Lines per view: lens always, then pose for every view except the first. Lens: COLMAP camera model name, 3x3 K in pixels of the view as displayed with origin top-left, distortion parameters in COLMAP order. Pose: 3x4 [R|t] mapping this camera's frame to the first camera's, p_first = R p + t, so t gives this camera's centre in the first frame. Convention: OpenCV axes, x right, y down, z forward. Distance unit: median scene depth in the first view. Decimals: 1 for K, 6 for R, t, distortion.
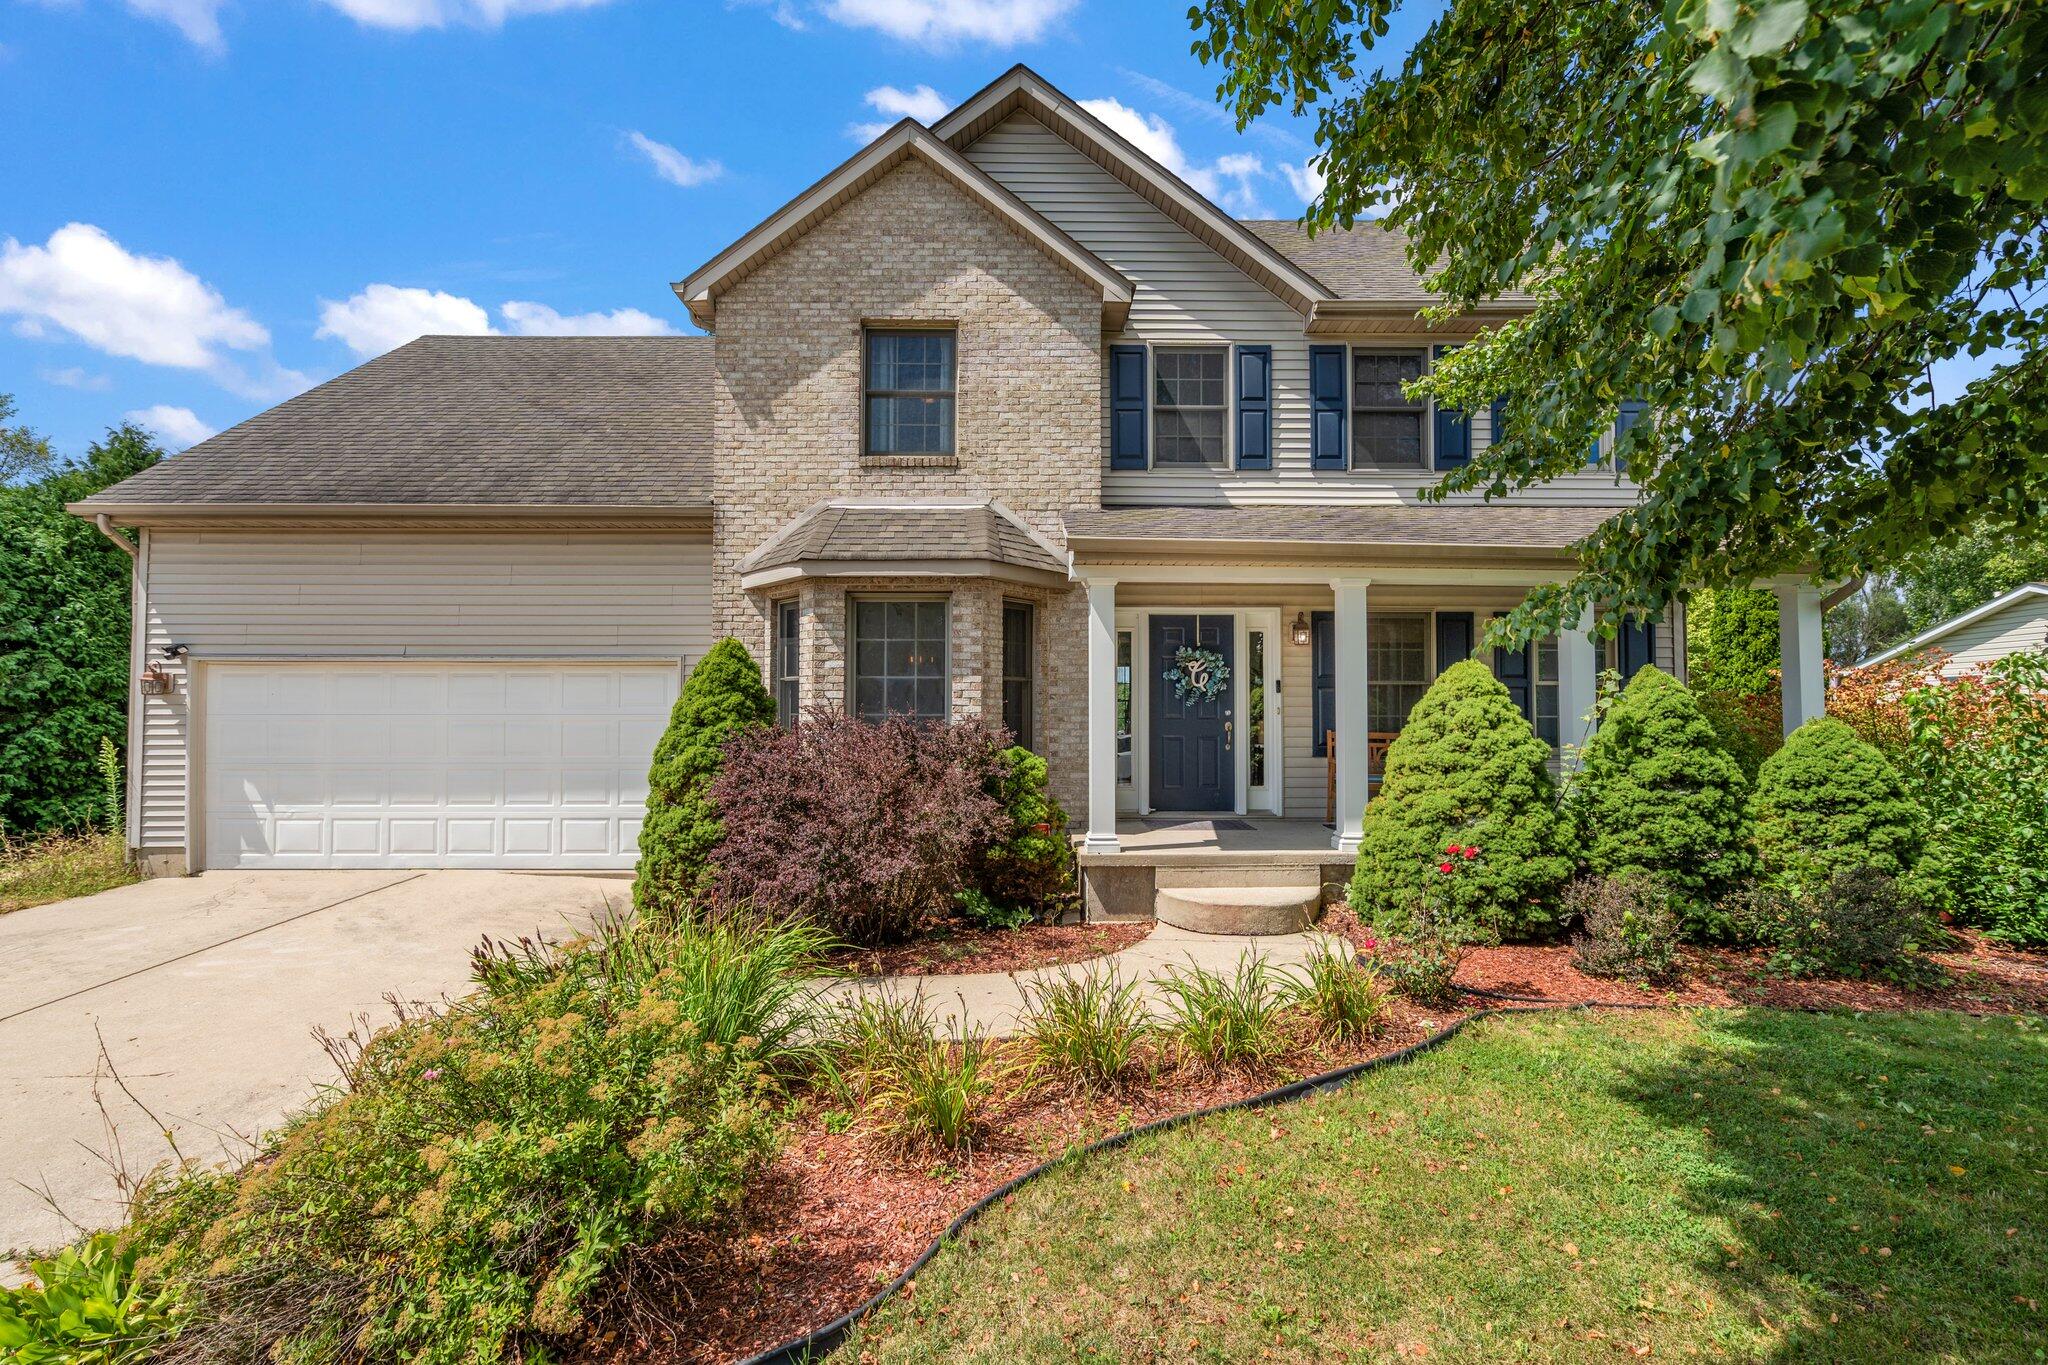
lens RADIAL K [[918.6, 0, 1030.6], [0, 918.6, 689.6], [0, 0, 1]] dist [-0.001764, 0.000233]
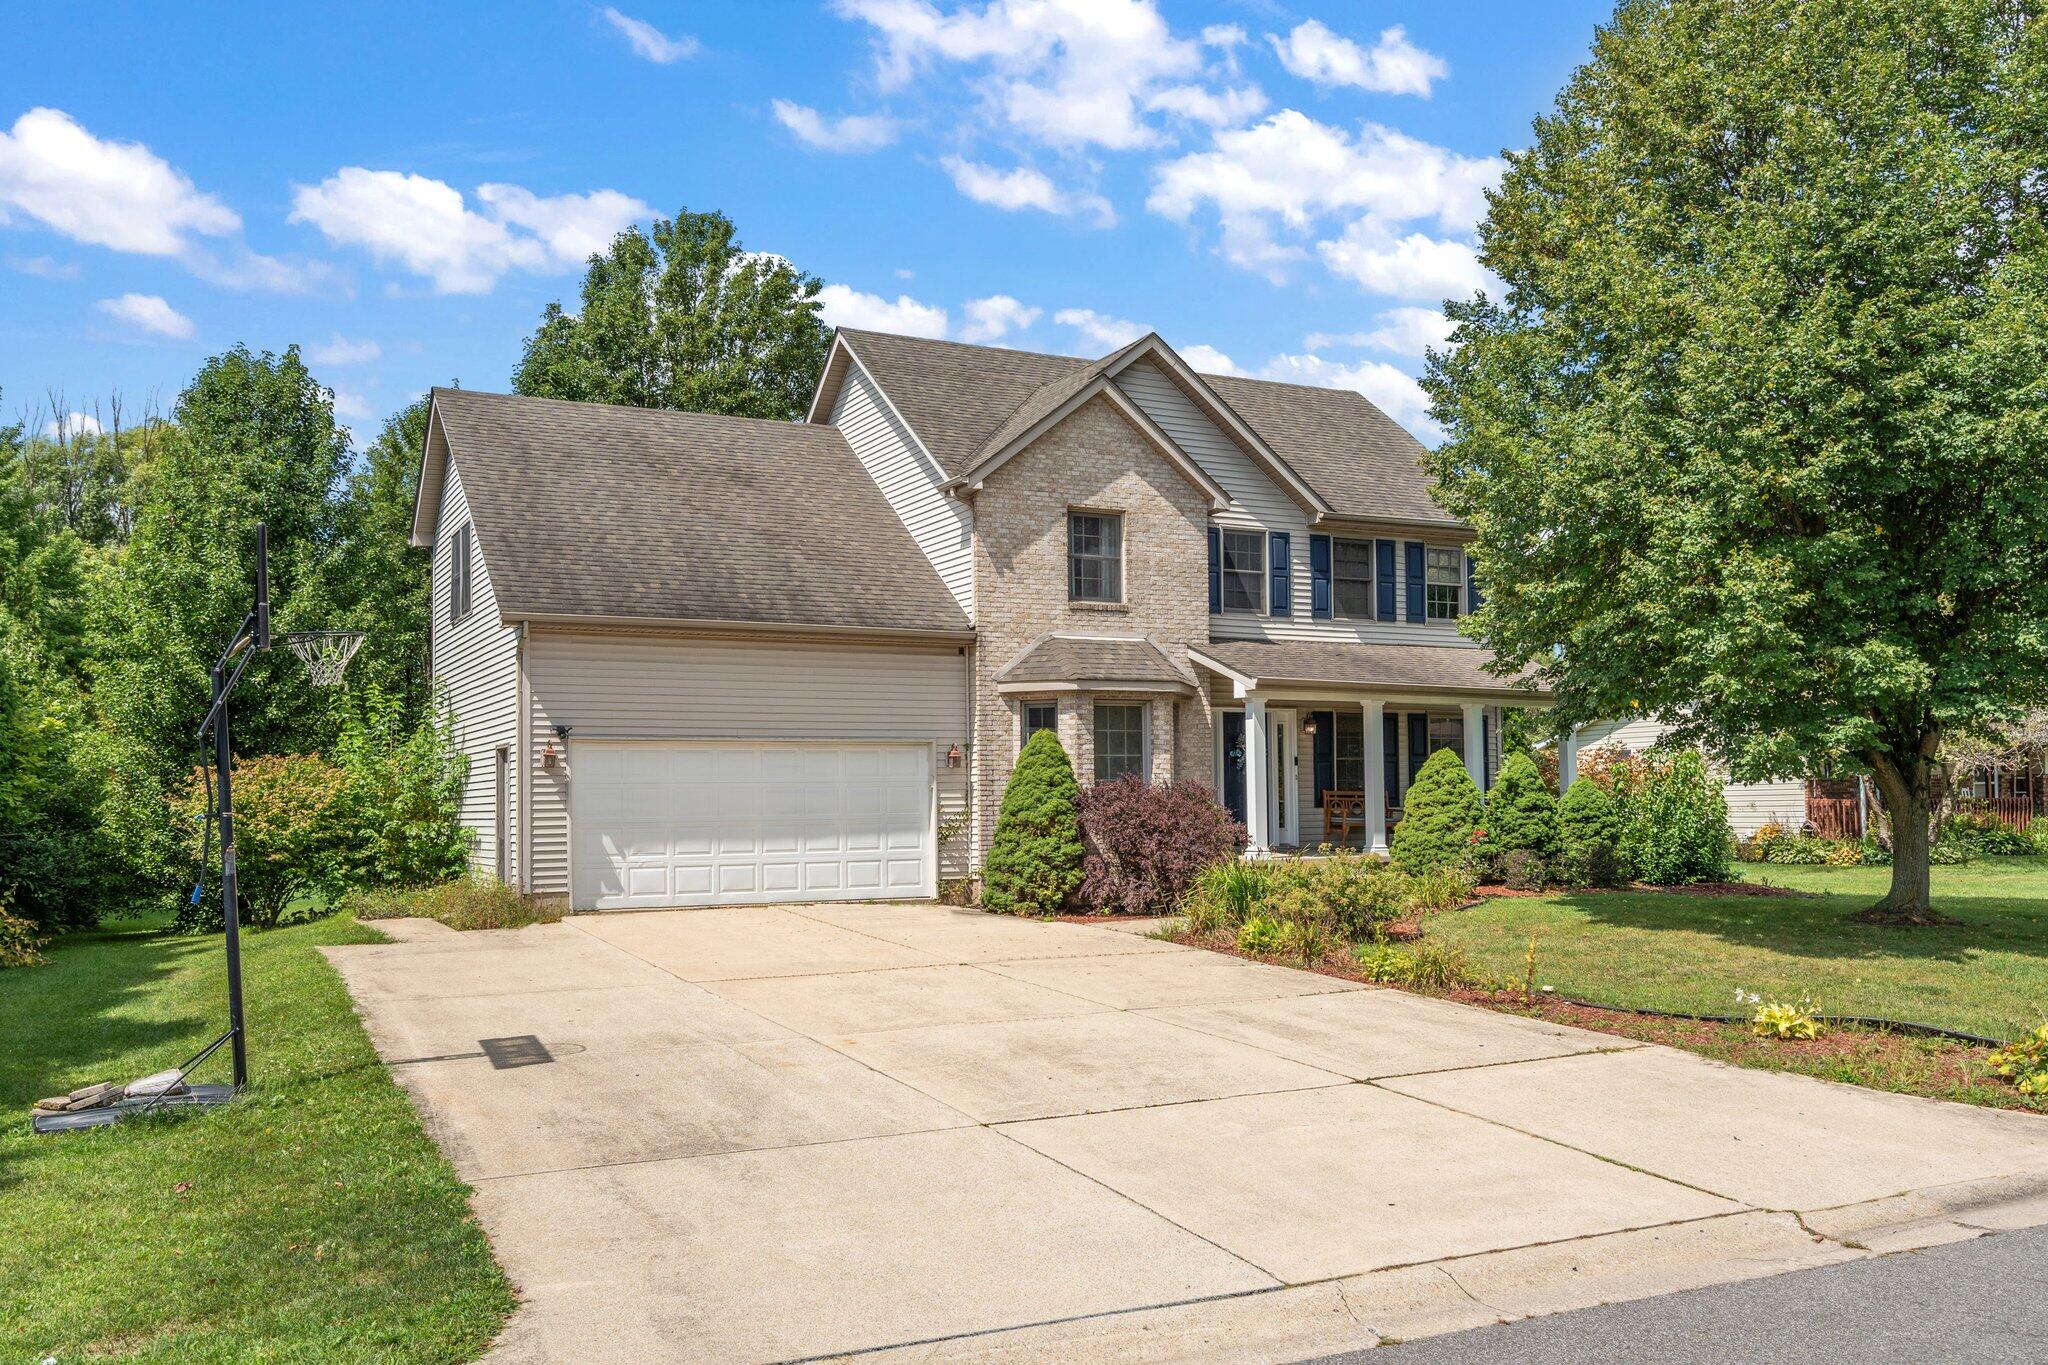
lens RADIAL K [[1720.5, 0, 1013.9], [0, 1720.5, 760.1], [0, 0, 1]] dist [-0.005583, 0.000369]
pose [[0.893715, 0.000957, 0.448634, -1.578301], [-0.001385, 0.999999, 0.000626, -0.007203], [-0.448633, -0.001181, 0.893715, -1.472301]]
